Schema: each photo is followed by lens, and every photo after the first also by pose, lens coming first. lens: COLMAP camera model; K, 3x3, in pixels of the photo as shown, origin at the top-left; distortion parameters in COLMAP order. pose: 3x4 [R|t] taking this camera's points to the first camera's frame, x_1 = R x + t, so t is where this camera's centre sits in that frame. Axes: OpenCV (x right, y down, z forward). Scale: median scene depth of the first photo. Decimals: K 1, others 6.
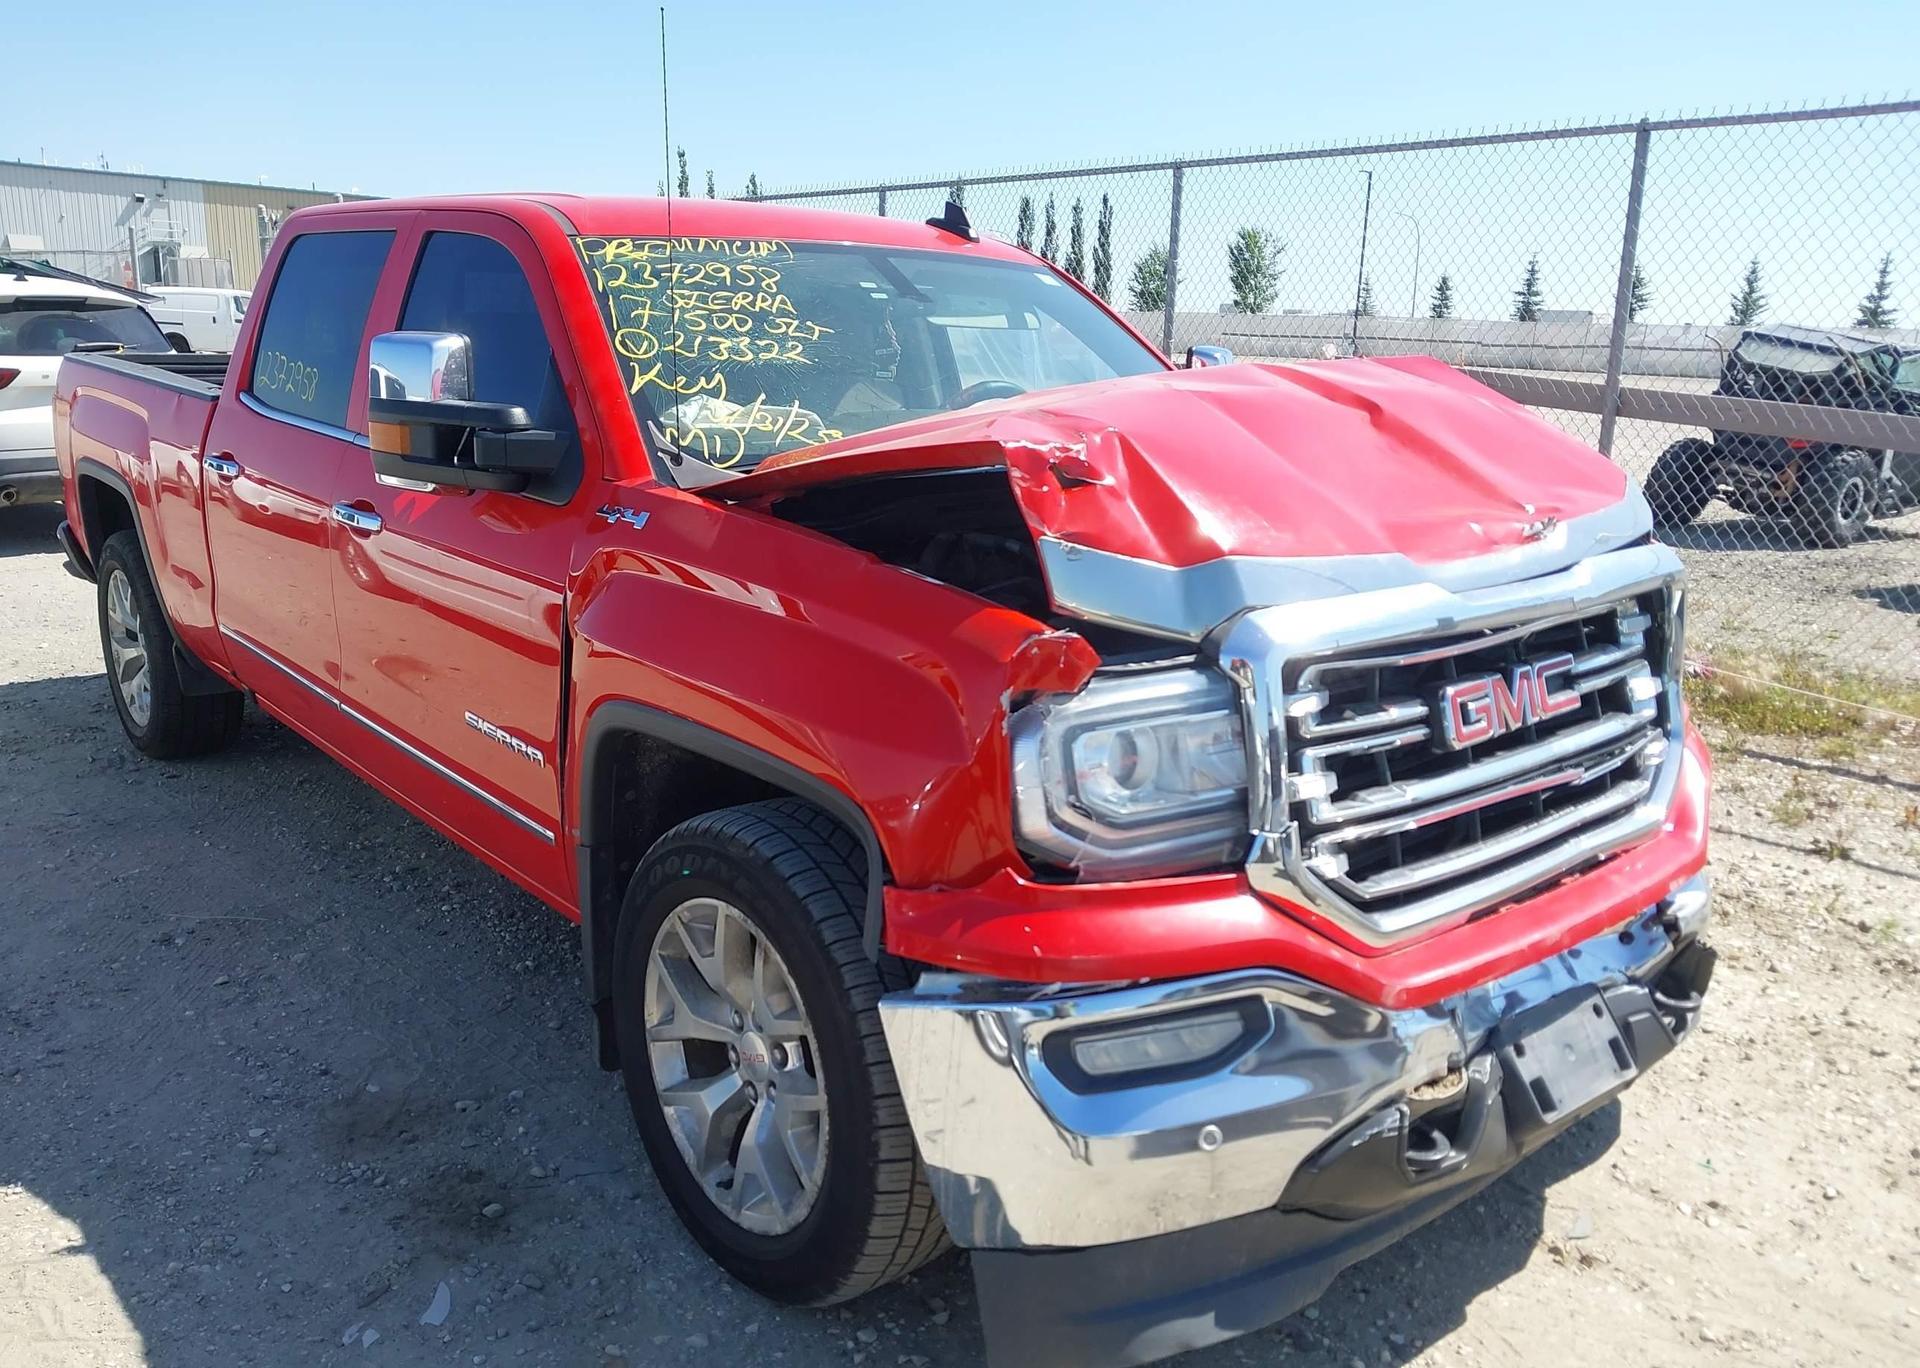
lens RADIAL K [[1538.1, 0, 957.1], [0, 1538.1, 670.8], [0, 0, 1]] dist [0.026769, -0.037585]
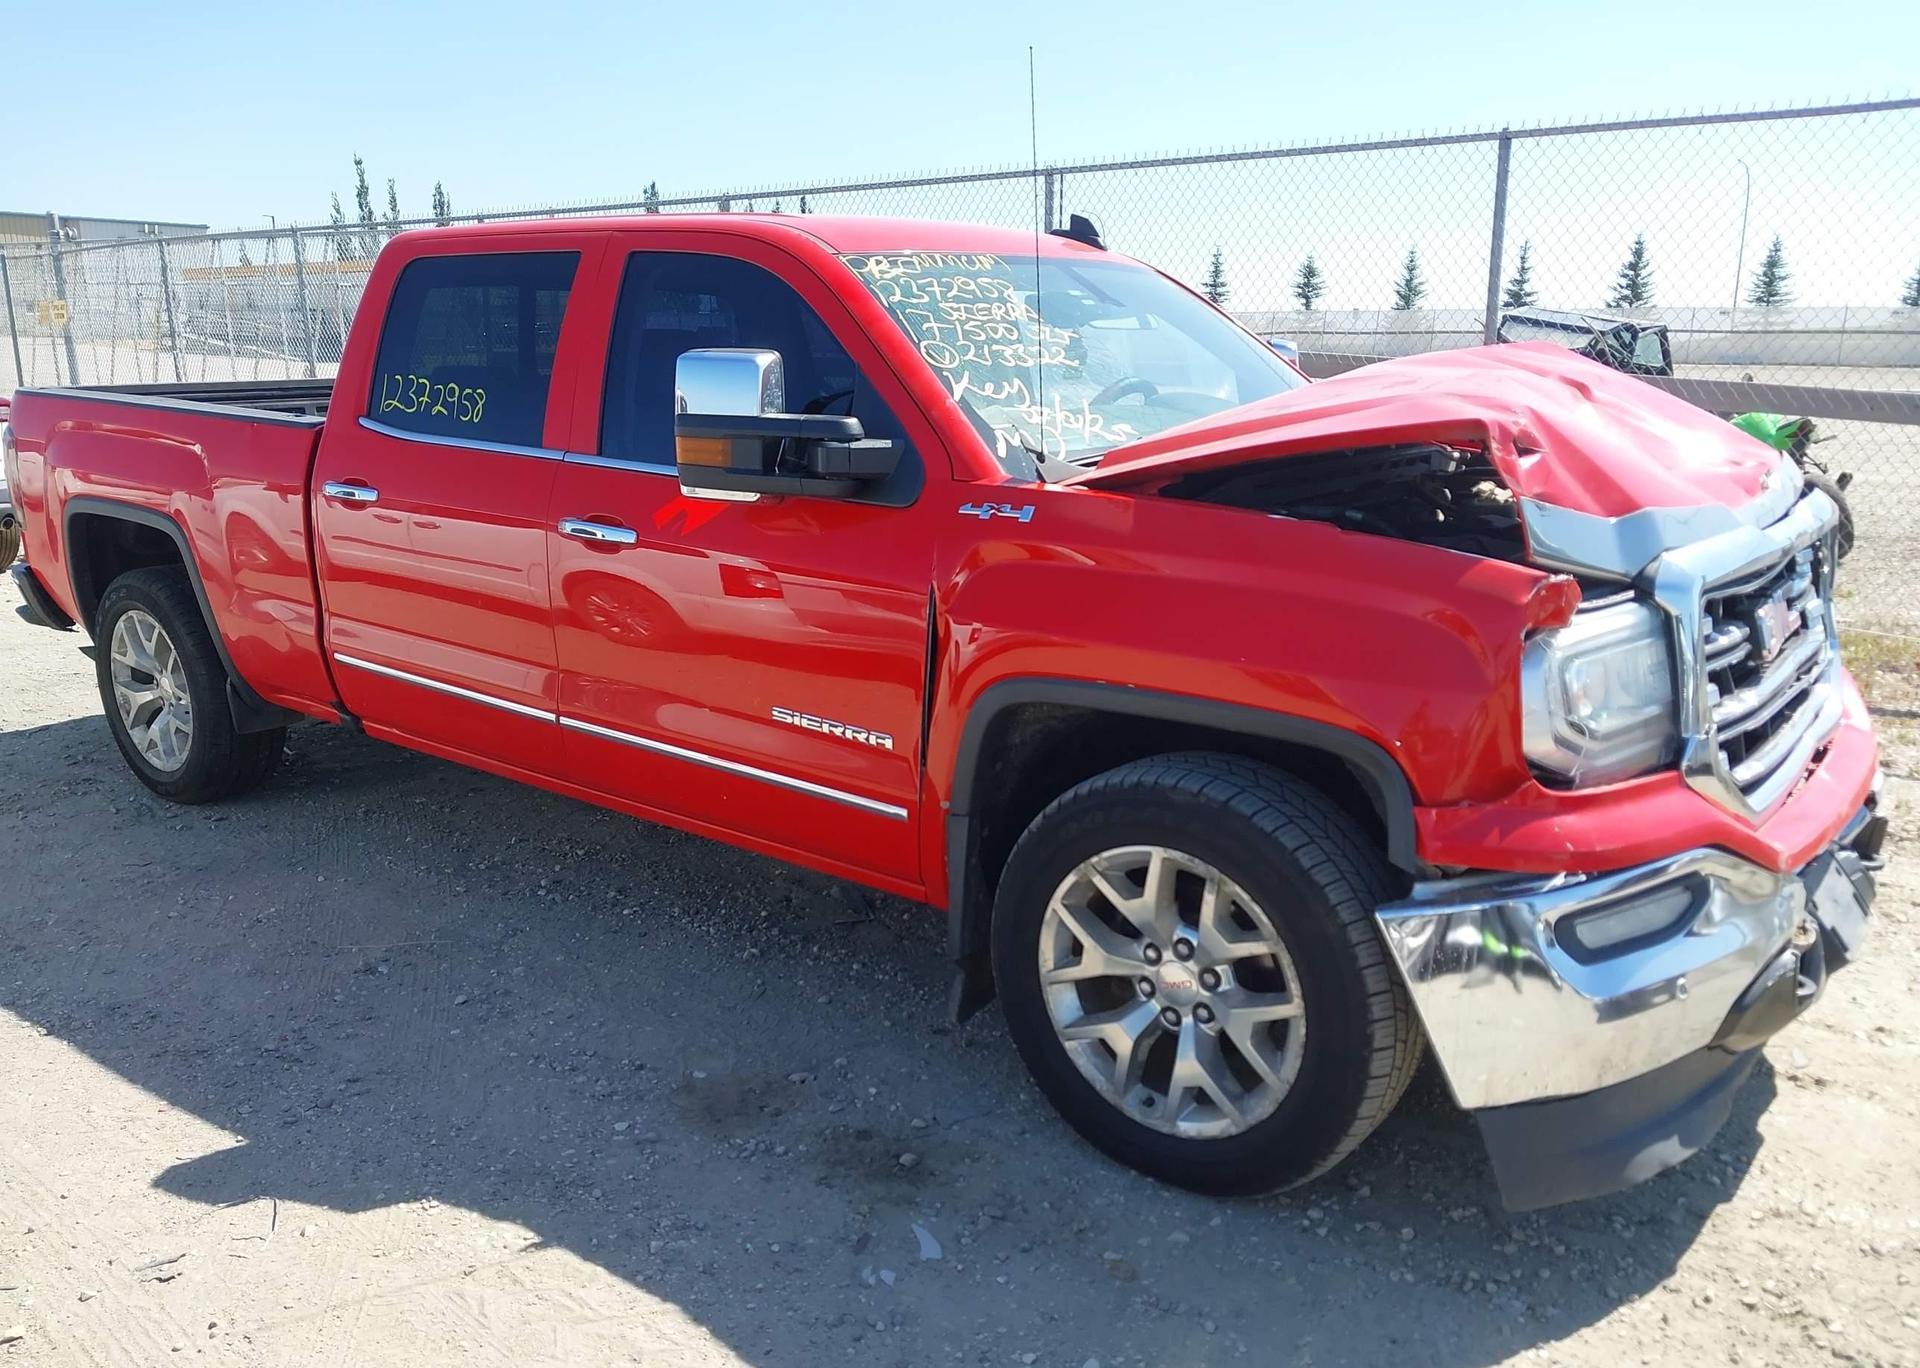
lens RADIAL K [[1538.1, 0, 926.3], [0, 1538.1, 675.7], [0, 0, 1]] dist [0.026769, -0.037585]
pose [[0.980718, -0.071370, 0.181929, -0.446387], [0.071051, 0.997438, 0.008278, 0.003461], [-0.182054, 0.004807, 0.983277, -0.061736]]
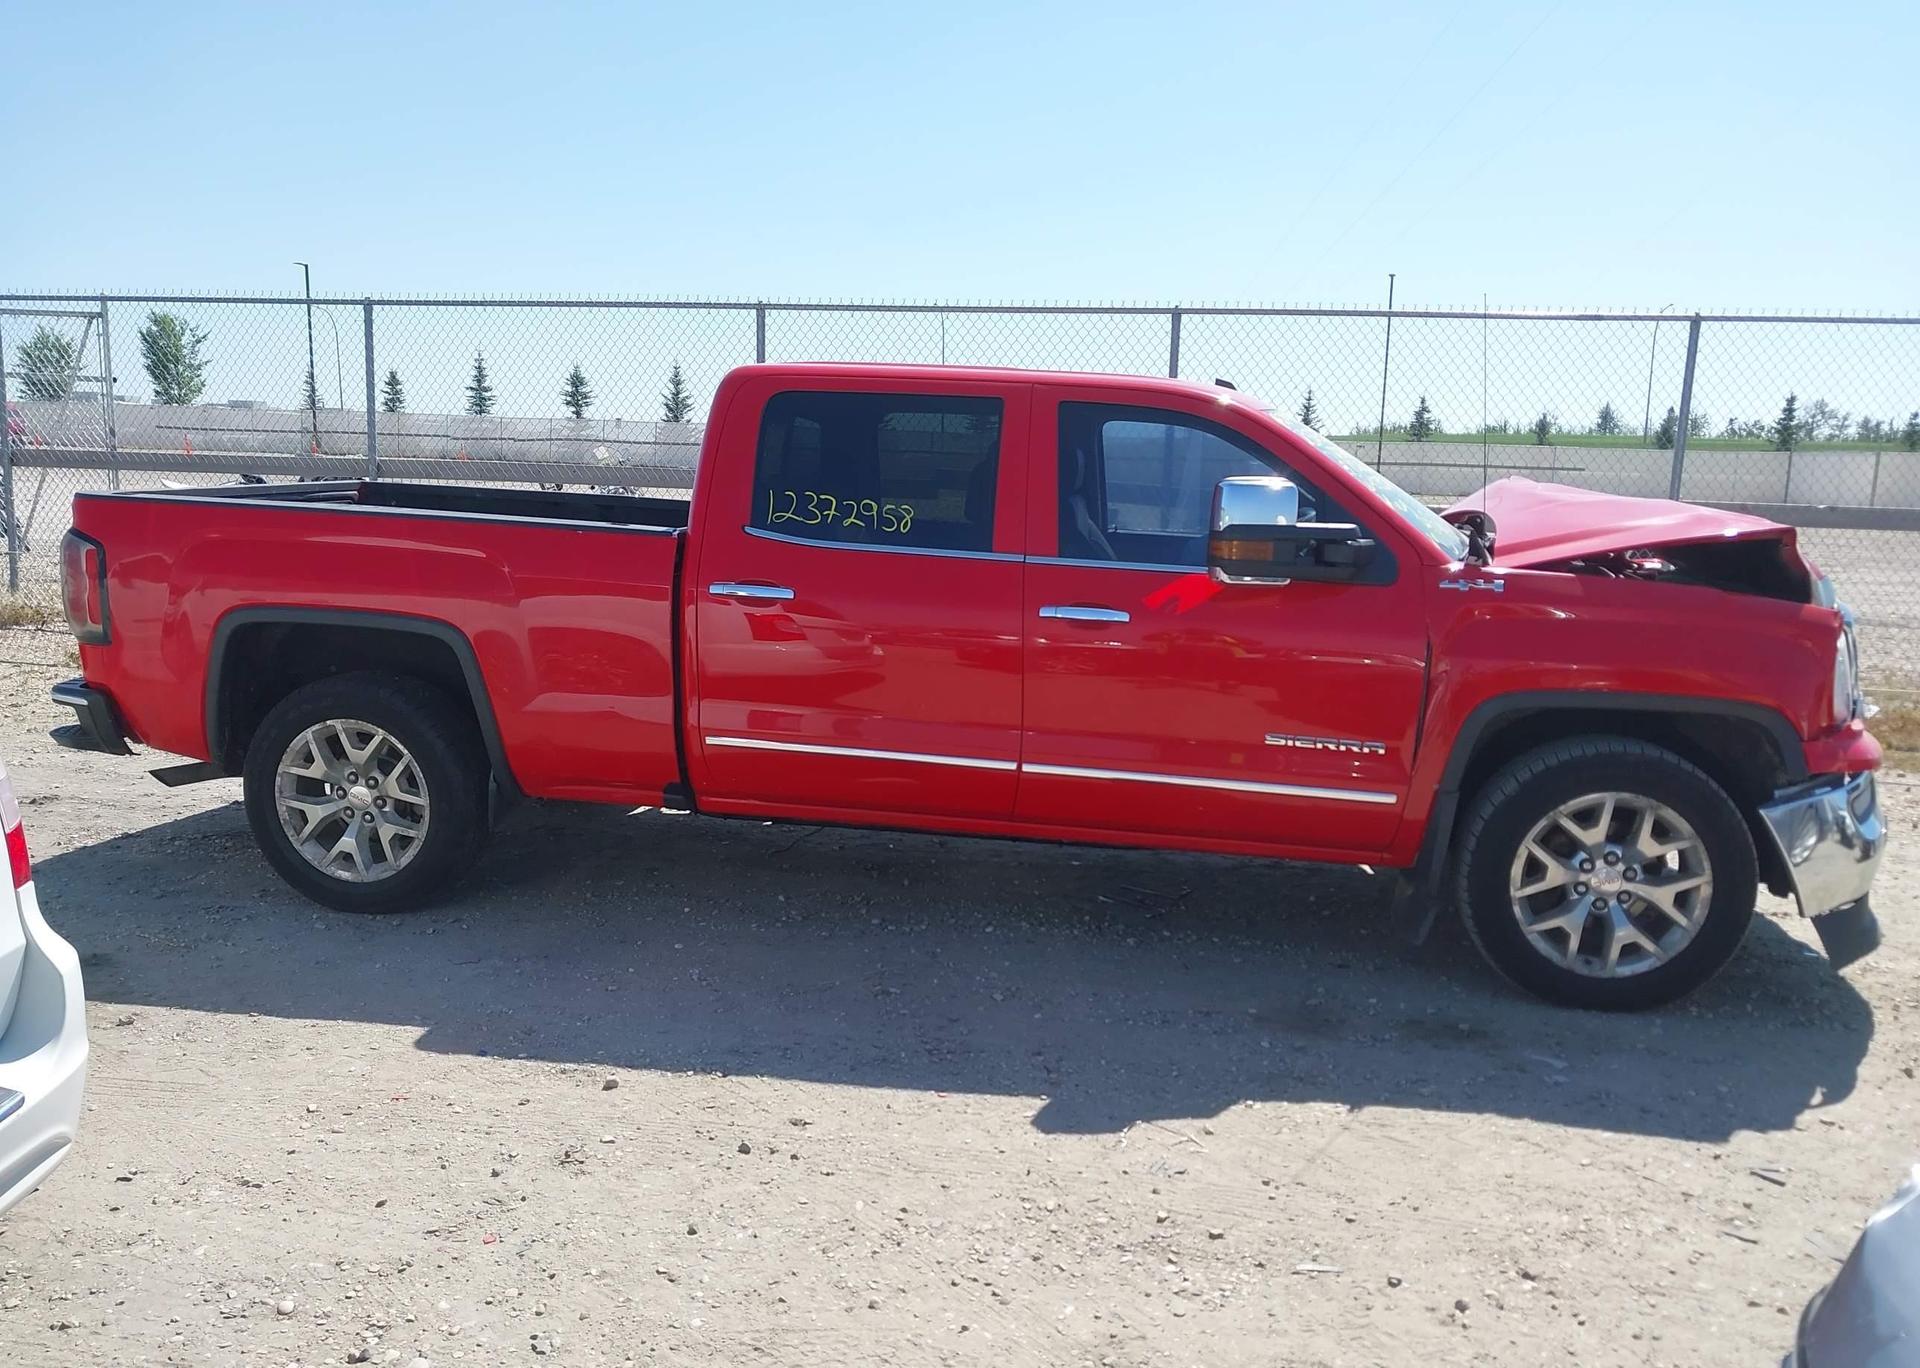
lens RADIAL K [[1538.1, 0, 968.8], [0, 1538.1, 675.4], [0, 0, 1]] dist [0.026769, -0.037585]
pose [[0.768207, -0.101782, 0.632059, -1.610087], [0.135903, 0.990706, -0.005641, -0.067622], [-0.625610, 0.090232, 0.774900, 0.053627]]
